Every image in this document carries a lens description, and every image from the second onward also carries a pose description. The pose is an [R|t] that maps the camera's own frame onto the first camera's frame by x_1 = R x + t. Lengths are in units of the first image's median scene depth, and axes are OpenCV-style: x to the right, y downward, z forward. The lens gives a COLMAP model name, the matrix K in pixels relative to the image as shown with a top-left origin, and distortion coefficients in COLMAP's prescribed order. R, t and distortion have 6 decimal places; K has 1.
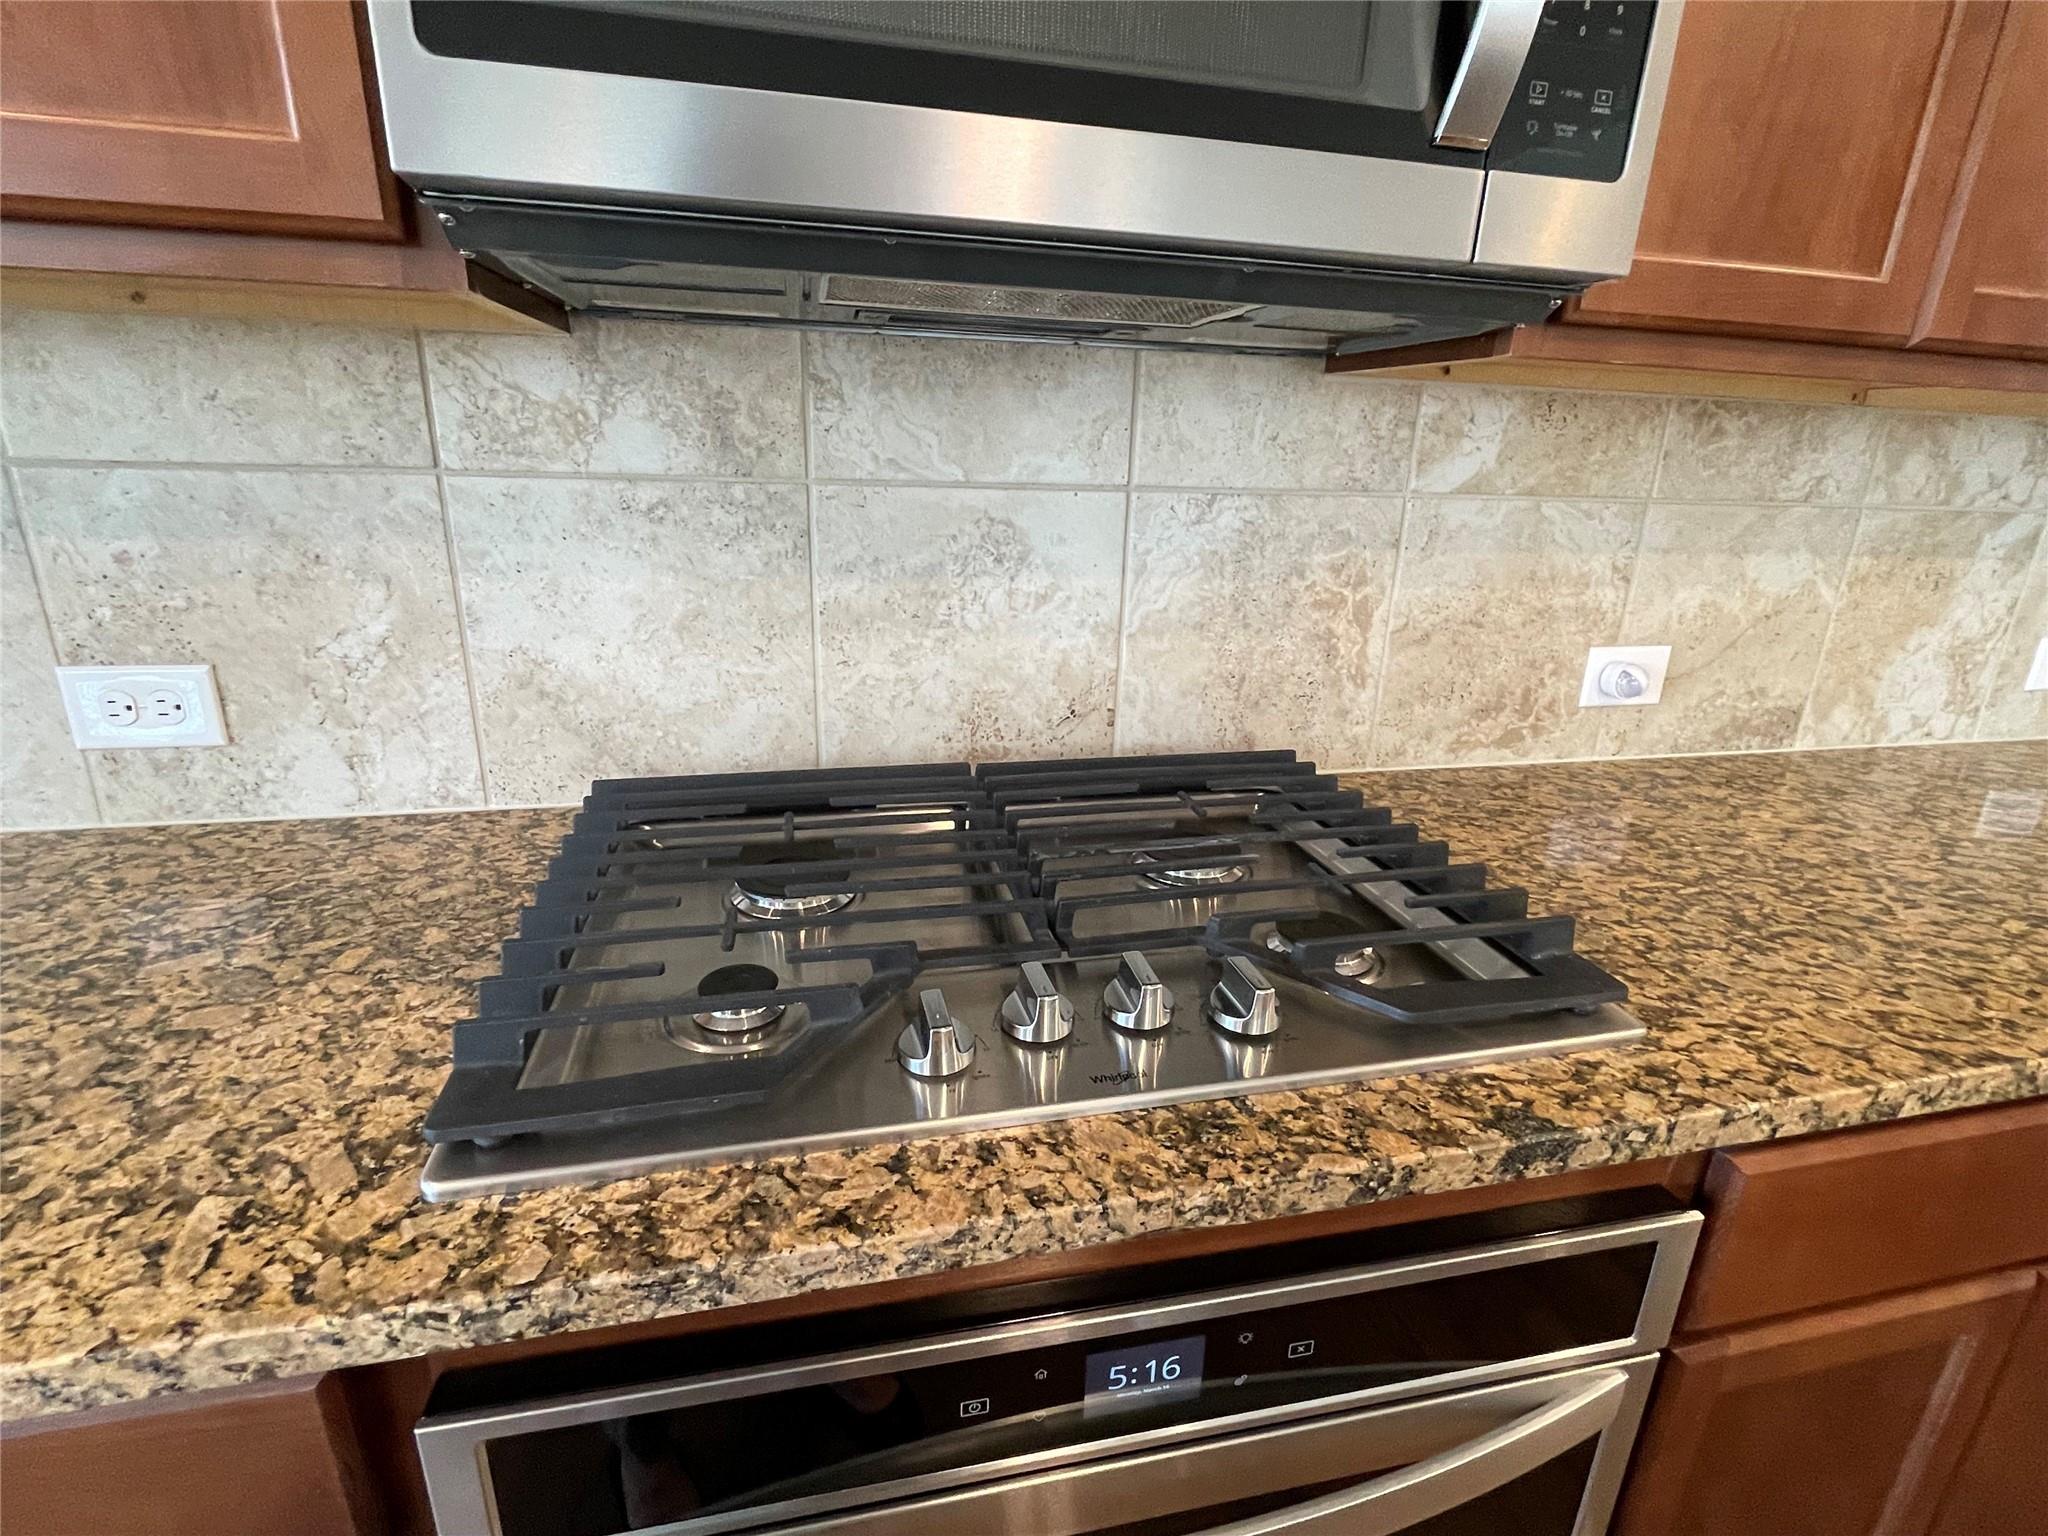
lens RADIAL K [[973.3, 0, 1014.0], [0, 973.3, 764.3], [0, 0, 1]] dist [-0.004885, 0.001102]
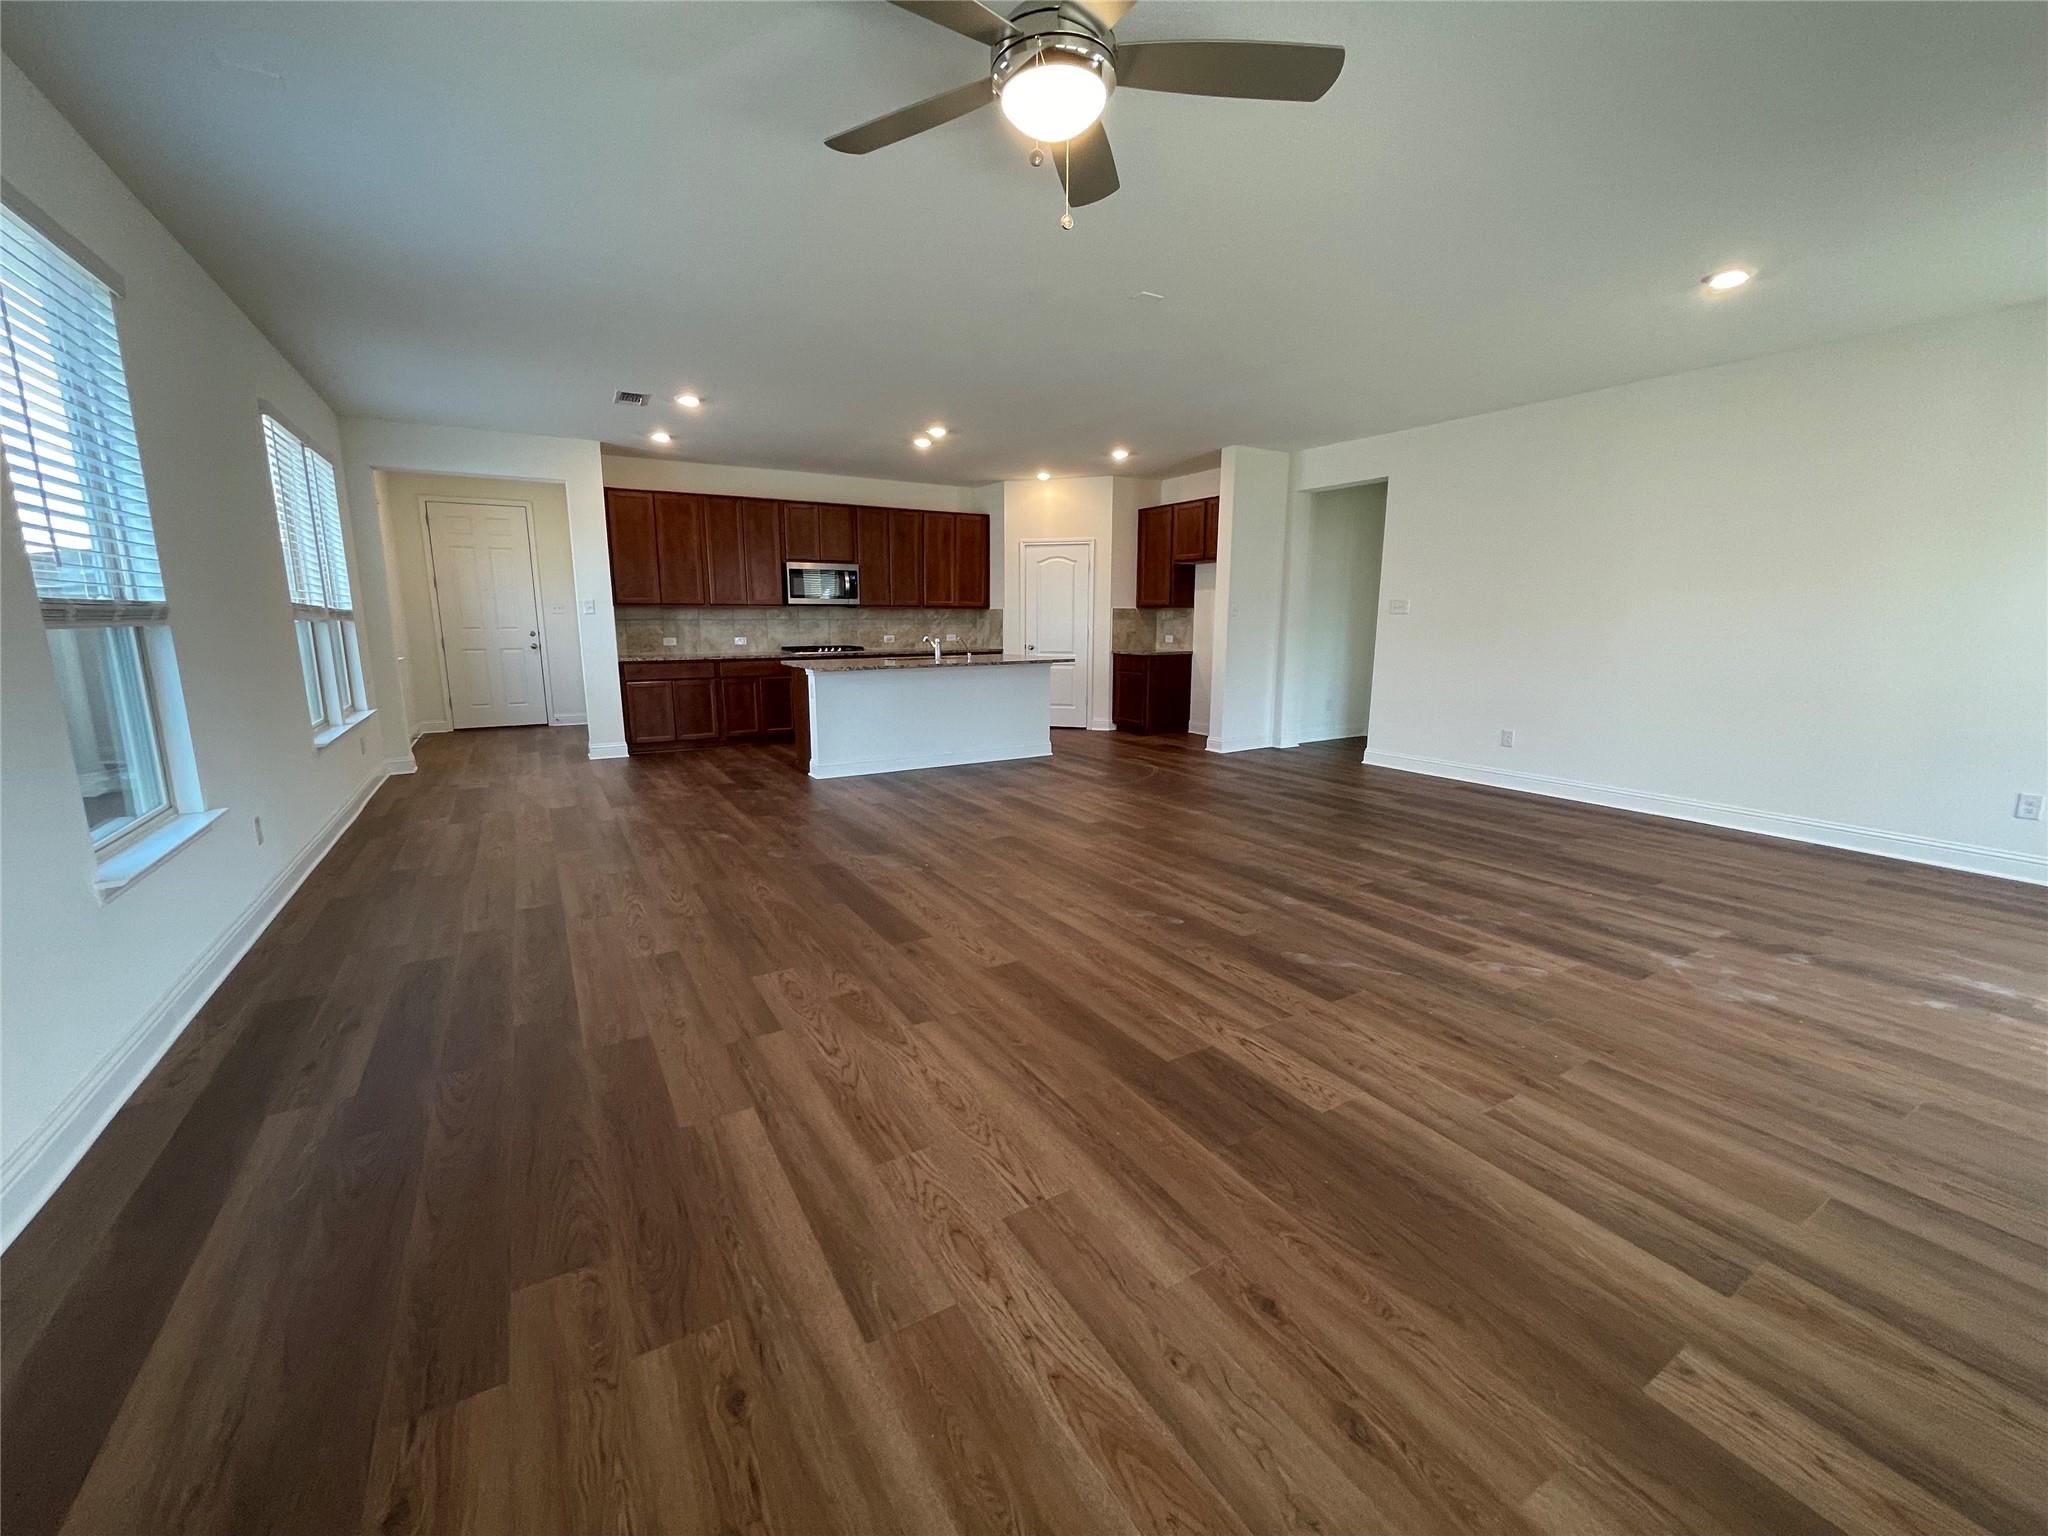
lens RADIAL K [[827.8, 0, 1033.2], [0, 827.8, 777.6], [0, 0, 1]] dist [-0.005740, 0.000787]
pose [[0.945554, -0.091179, 0.312431, -0.684888], [0.126135, 0.987595, -0.093523, 2.314438], [-0.300028, 0.127840, 0.945326, -7.258103]]
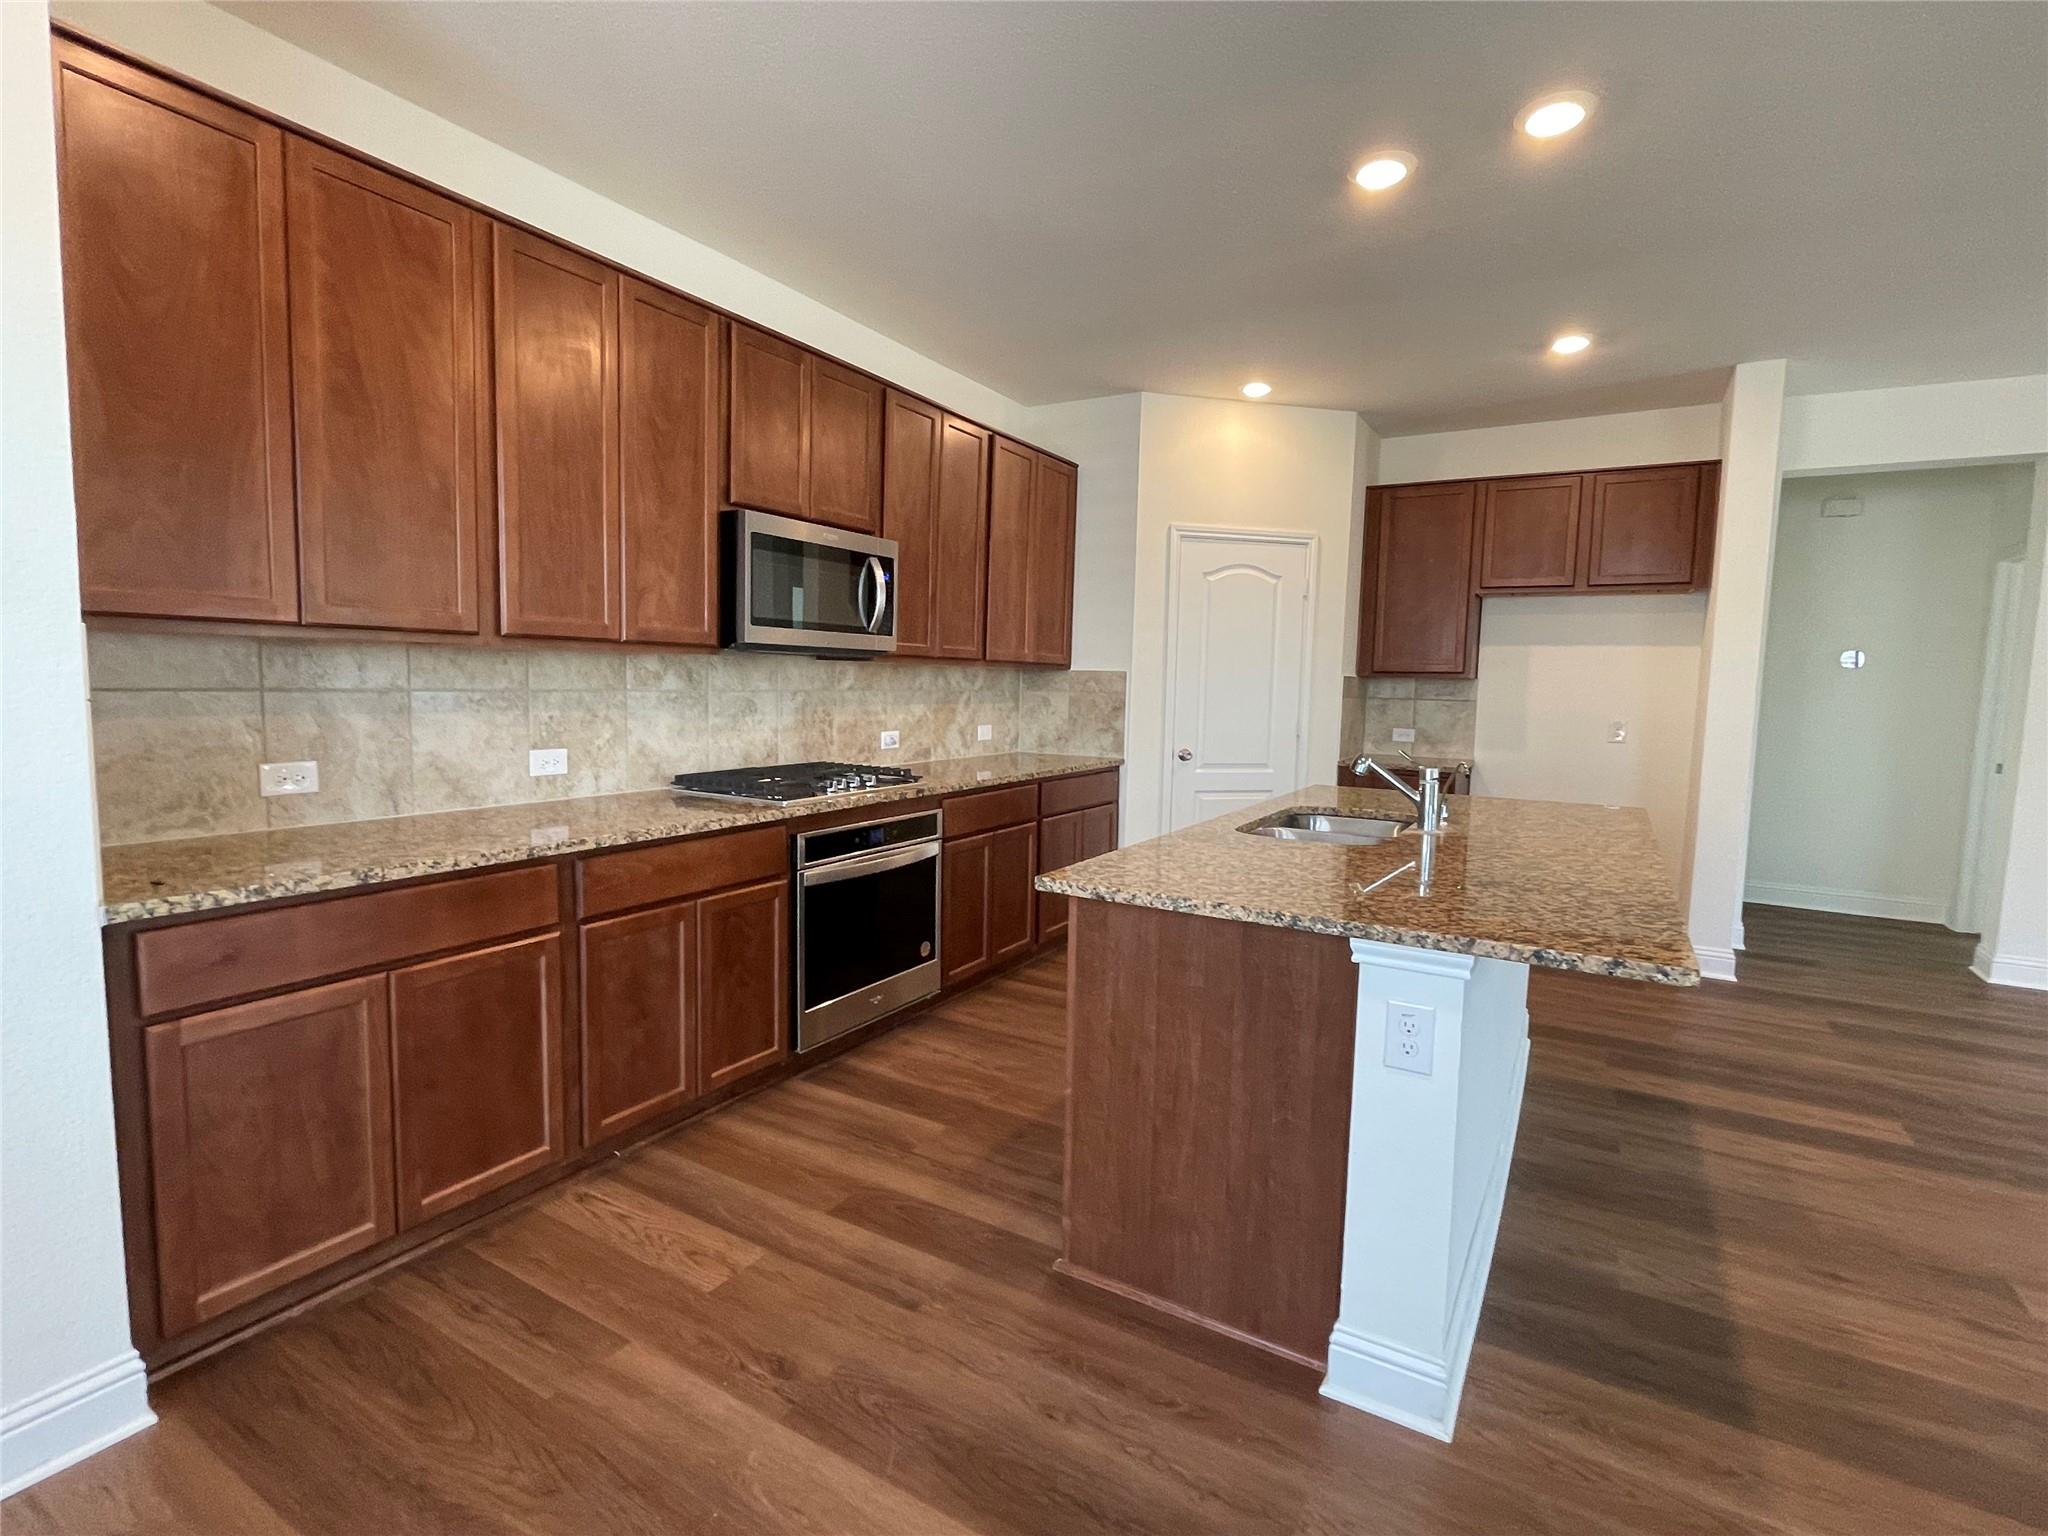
lens RADIAL K [[973.3, 0, 1025.5], [0, 973.3, 767.2], [0, 0, 1]] dist [-0.004885, 0.001102]
pose [[0.685128, -0.080713, 0.723937, -1.785973], [0.221178, 0.969971, -0.101177, 0.528417], [-0.694032, 0.229438, 0.682406, -1.921708]]
